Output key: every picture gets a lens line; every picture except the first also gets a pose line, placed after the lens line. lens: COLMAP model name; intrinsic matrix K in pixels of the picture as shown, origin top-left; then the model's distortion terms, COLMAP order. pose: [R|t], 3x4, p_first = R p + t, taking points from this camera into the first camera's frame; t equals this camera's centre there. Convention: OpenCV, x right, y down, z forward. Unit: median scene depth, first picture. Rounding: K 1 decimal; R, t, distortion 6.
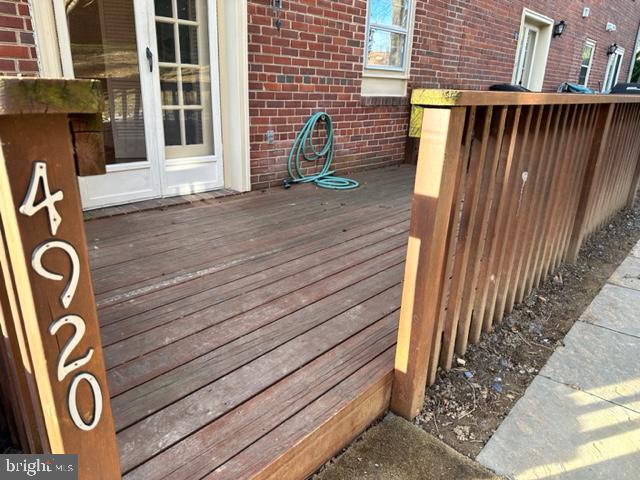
lens RADIAL K [[448.5, 0, 315.8], [0, 448.5, 242.5], [0, 0, 1]] dist [0.056839, -0.072313]
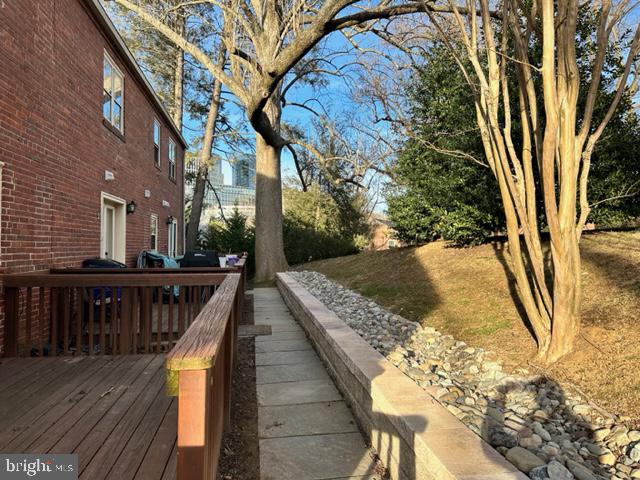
lens RADIAL K [[448.5, 0, 315.8], [0, 448.5, 242.5], [0, 0, 1]] dist [0.056839, -0.072313]
pose [[0.633051, -0.020500, 0.773838, -0.085475], [0.266249, 0.944427, -0.192791, -0.058807], [-0.726882, 0.328080, 0.603329, -0.010460]]
